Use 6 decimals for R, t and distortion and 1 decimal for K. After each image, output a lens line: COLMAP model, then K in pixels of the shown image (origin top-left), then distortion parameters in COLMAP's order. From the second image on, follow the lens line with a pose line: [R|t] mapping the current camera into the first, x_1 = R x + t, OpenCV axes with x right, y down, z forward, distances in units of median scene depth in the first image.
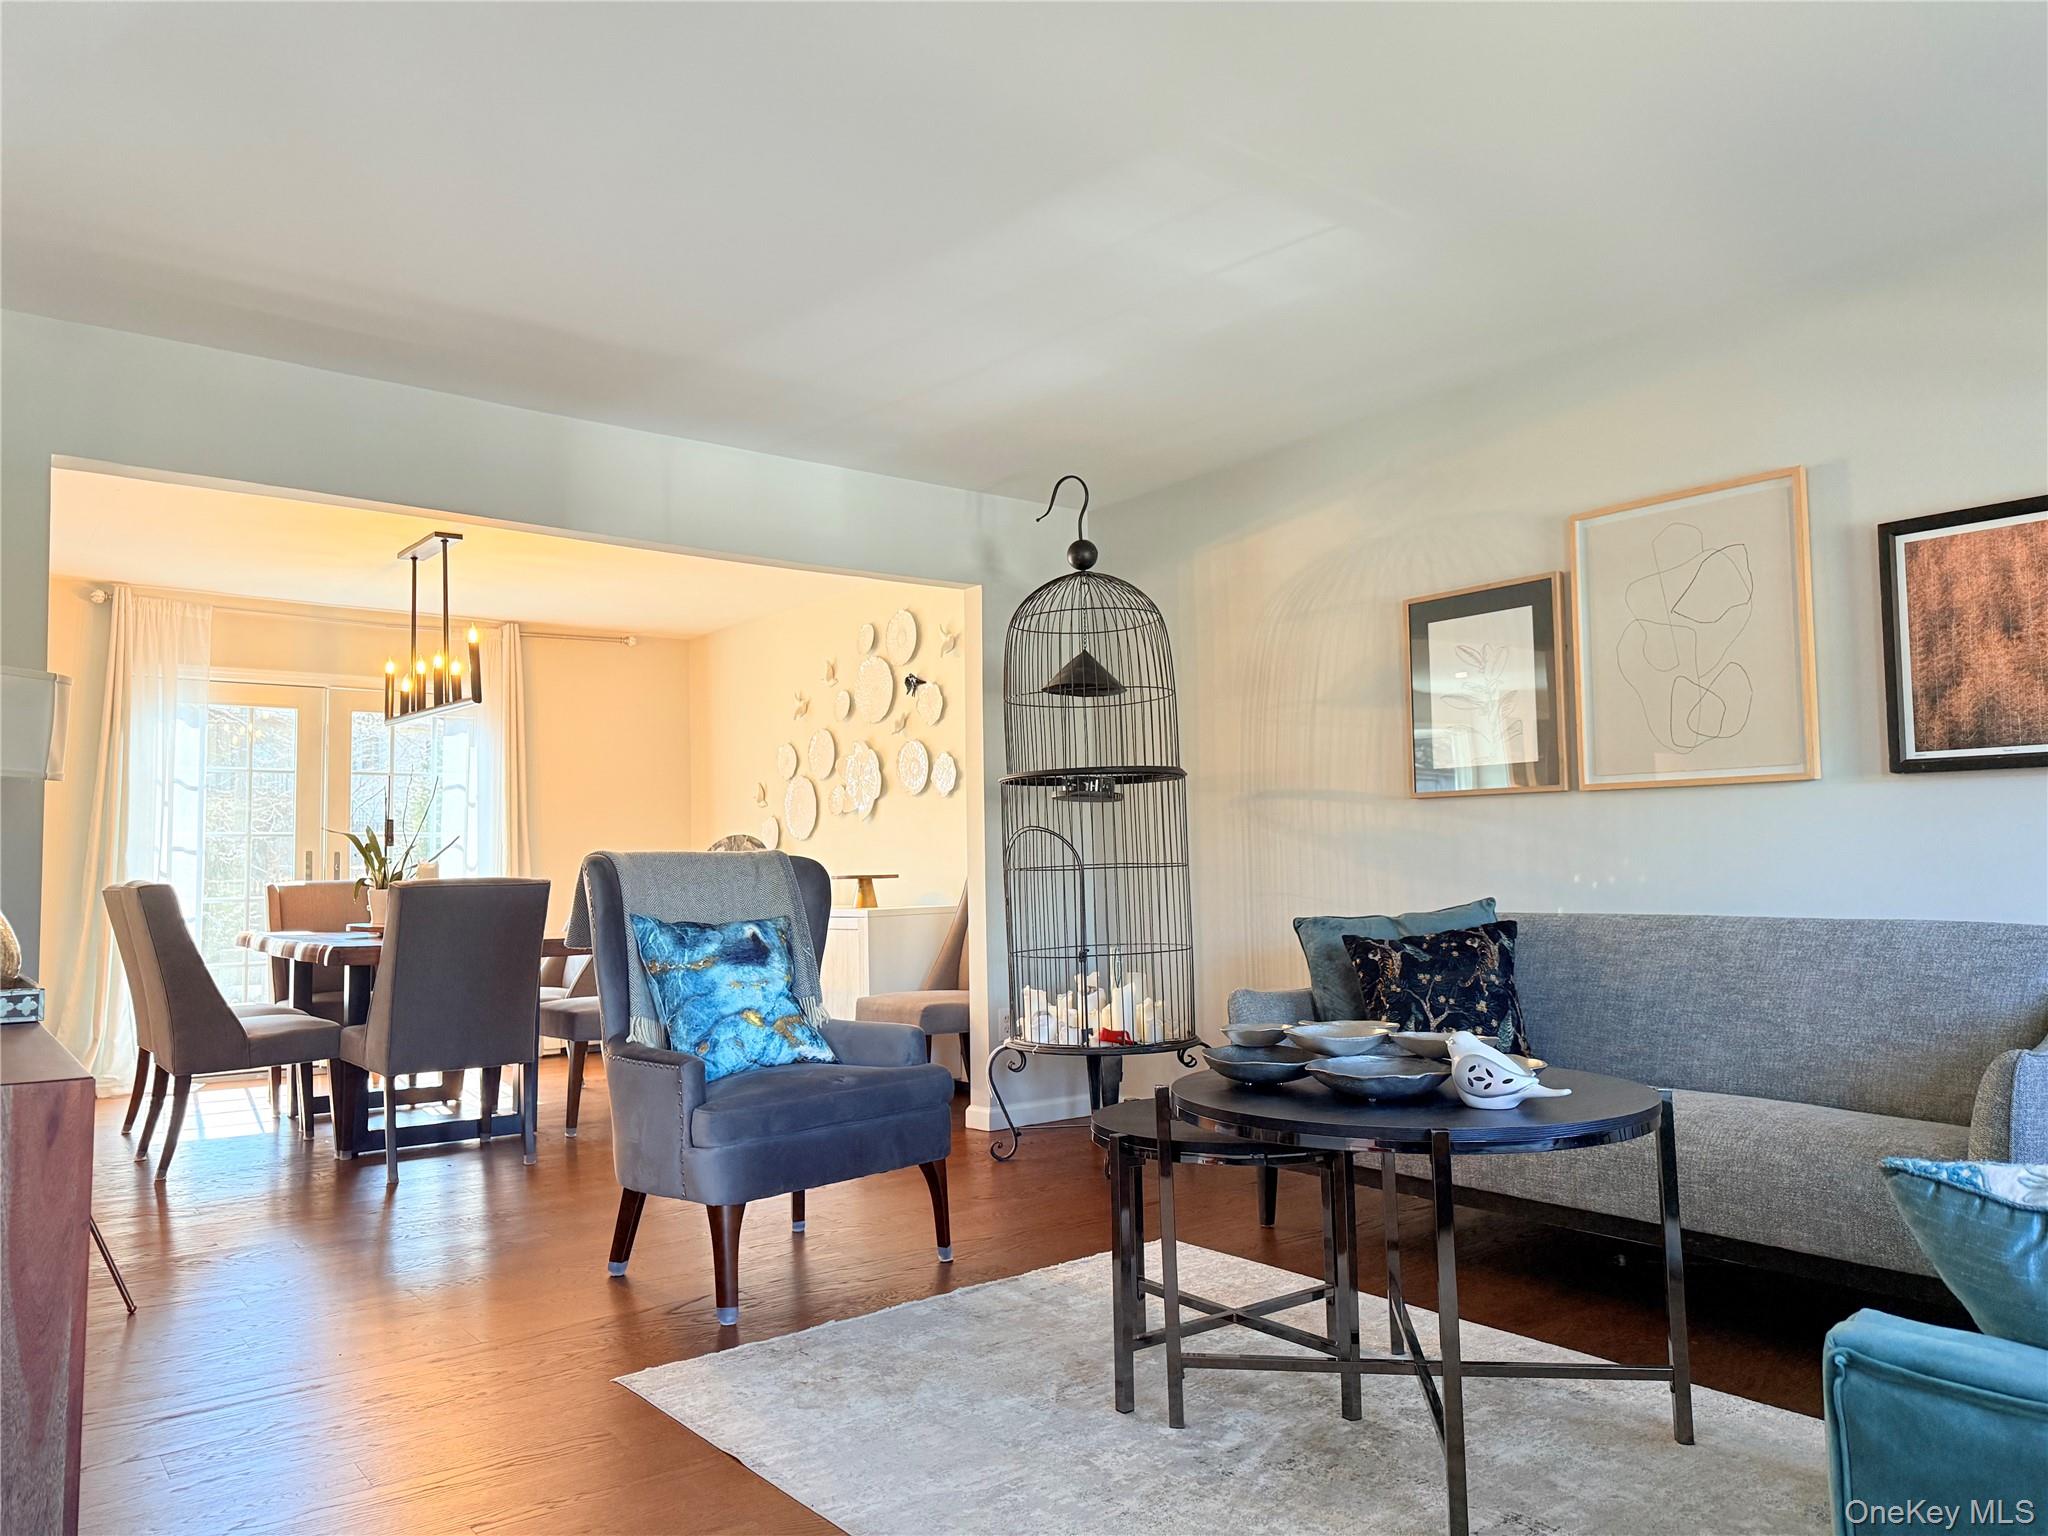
lens RADIAL K [[1432.3, 0, 1031.6], [0, 1432.3, 778.2], [0, 0, 1]] dist [0.178894, -0.365041]
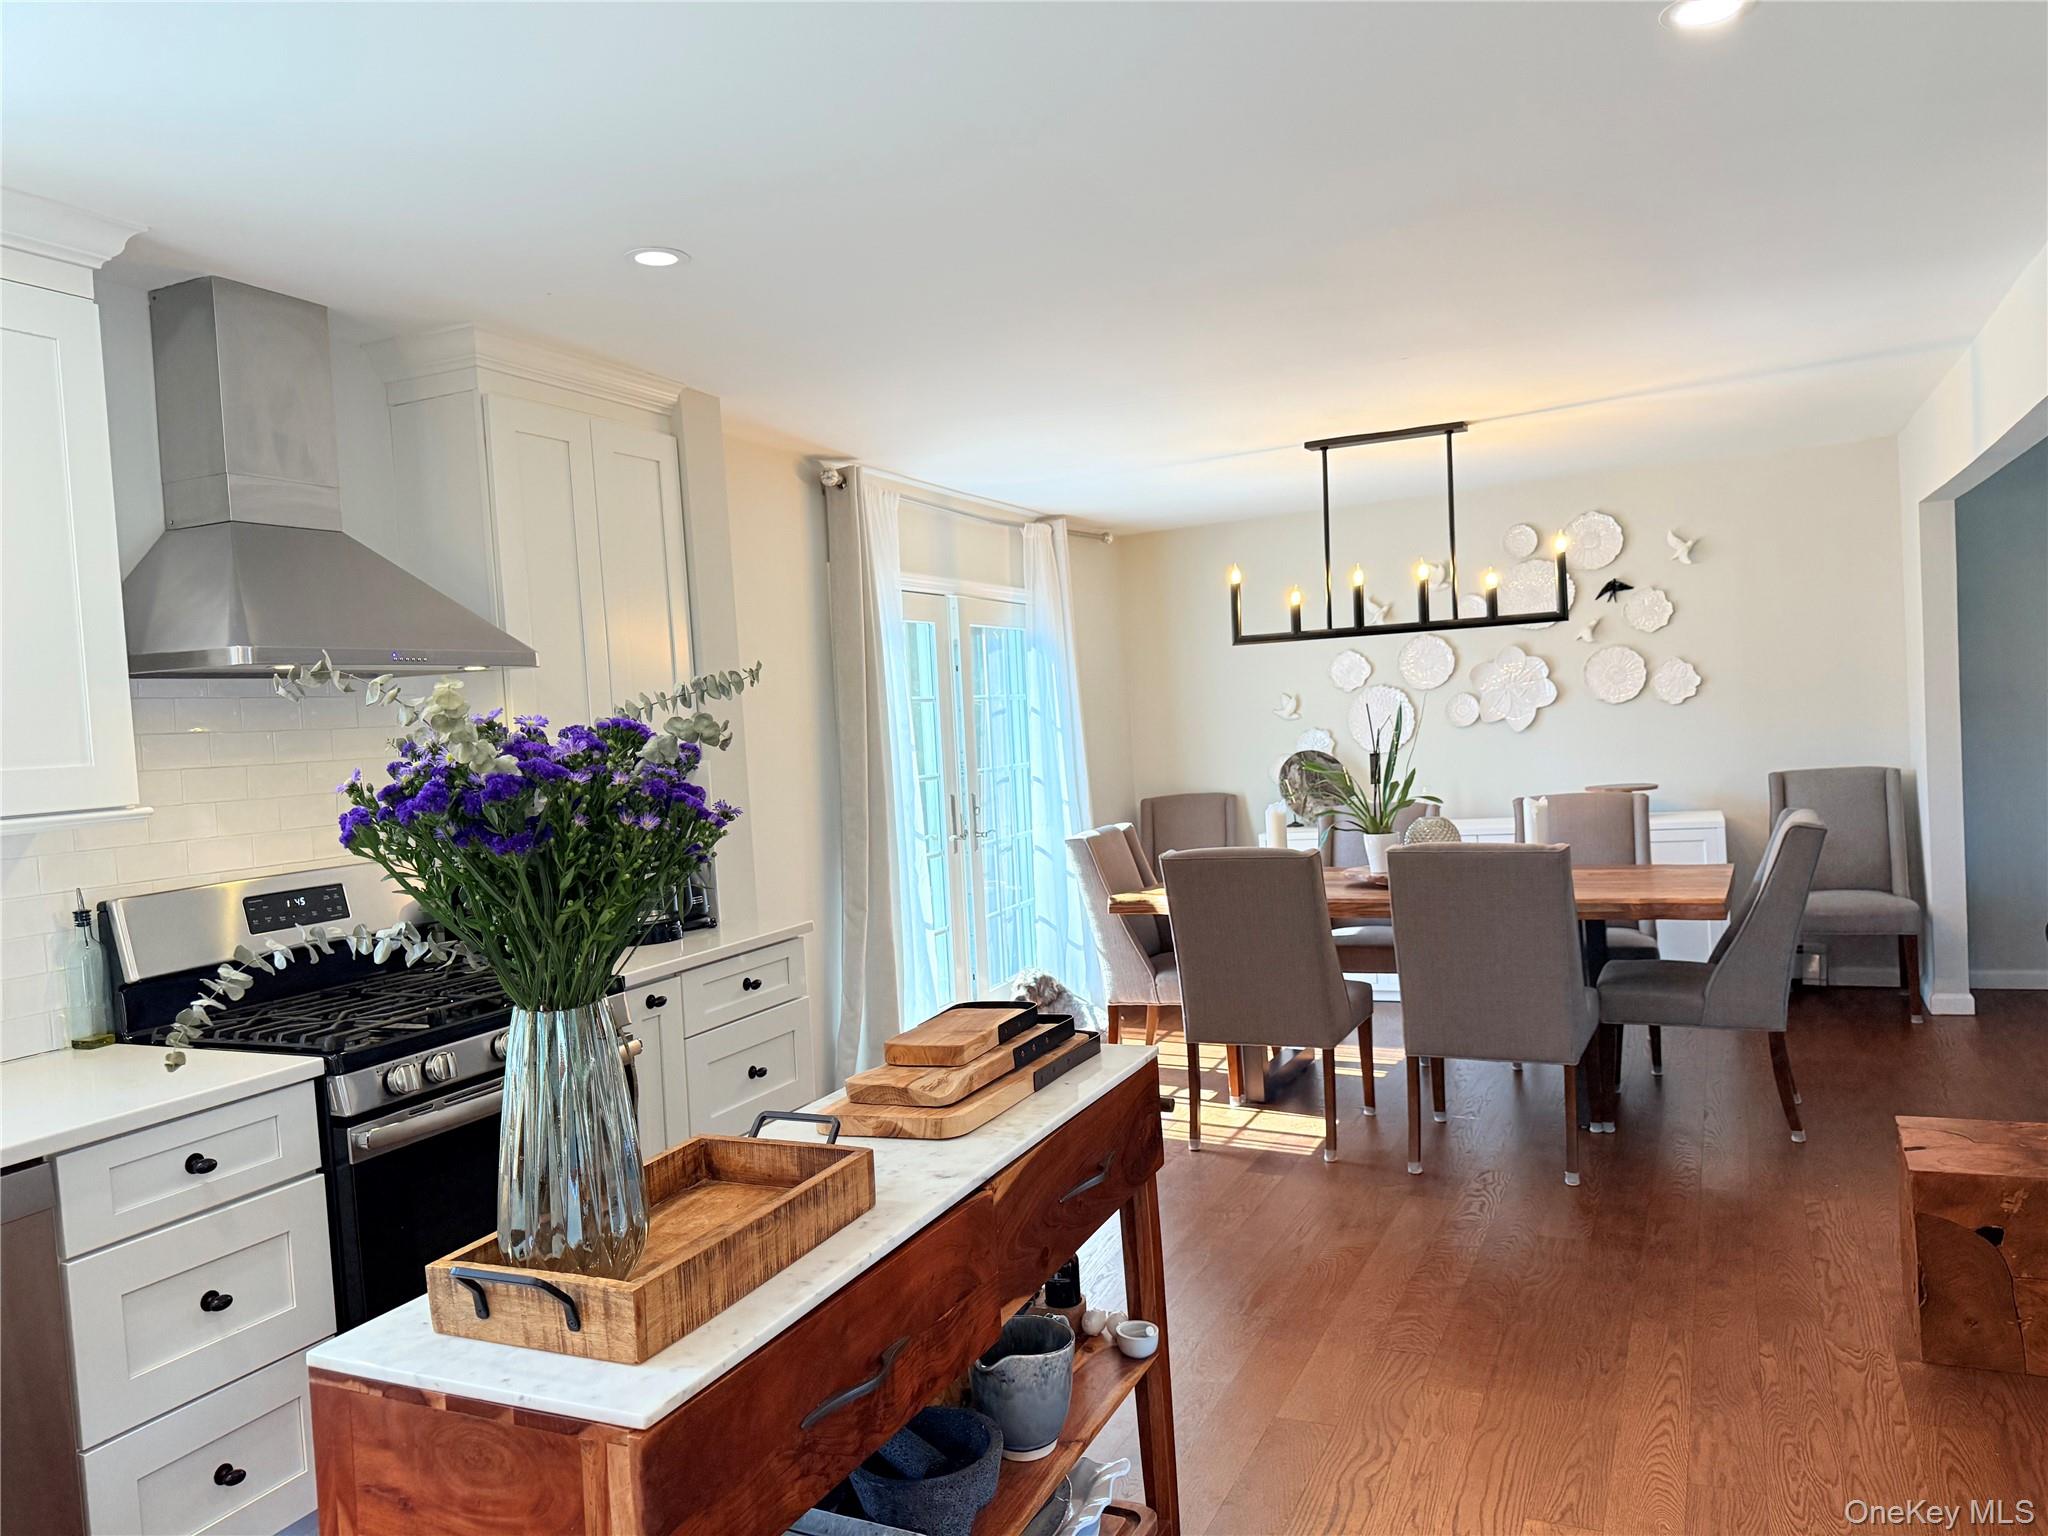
lens RADIAL K [[1403.7, 0, 1019.4], [0, 1403.7, 786.2], [0, 0, 1]] dist [0.122671, -0.213547]
pose [[0.894746, -0.057349, 0.442877, -1.642388], [0.017552, 0.995470, 0.093444, -0.054904], [-0.446230, -0.075836, 0.891699, 0.556628]]
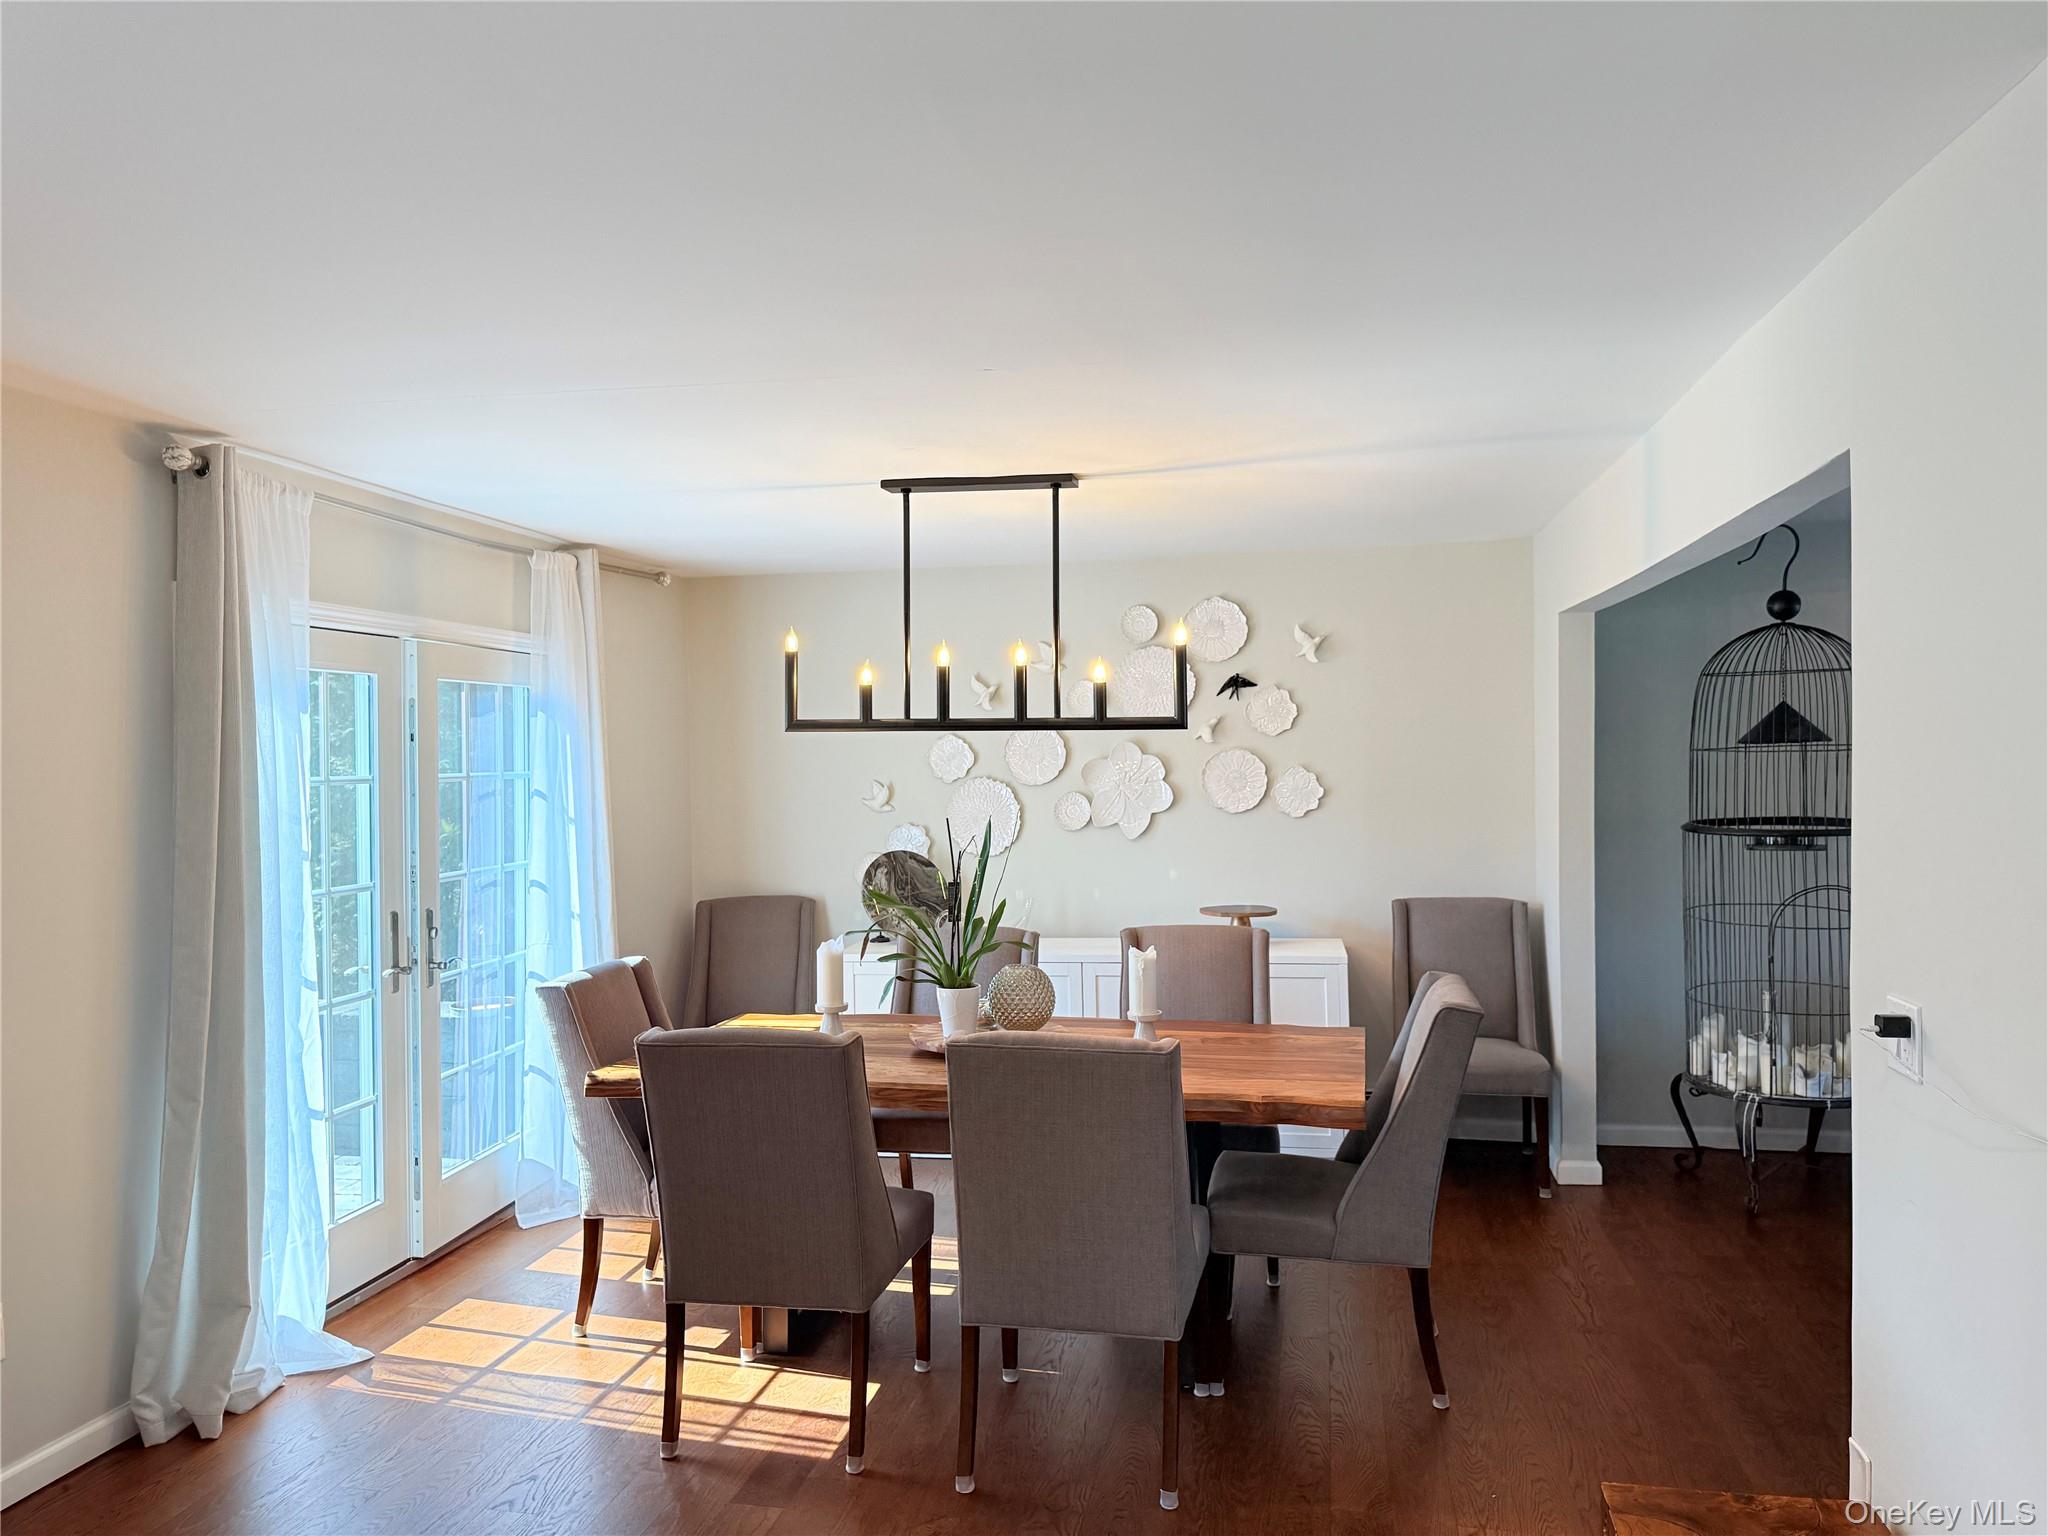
lens RADIAL K [[1403.7, 0, 1019.4], [0, 1403.7, 786.2], [0, 0, 1]] dist [0.122671, -0.213547]
pose [[0.758576, -0.006388, 0.651553, -1.378111], [-0.040605, 0.997545, 0.057055, -0.088377], [-0.650318, -0.069737, 0.756454, 0.797629]]
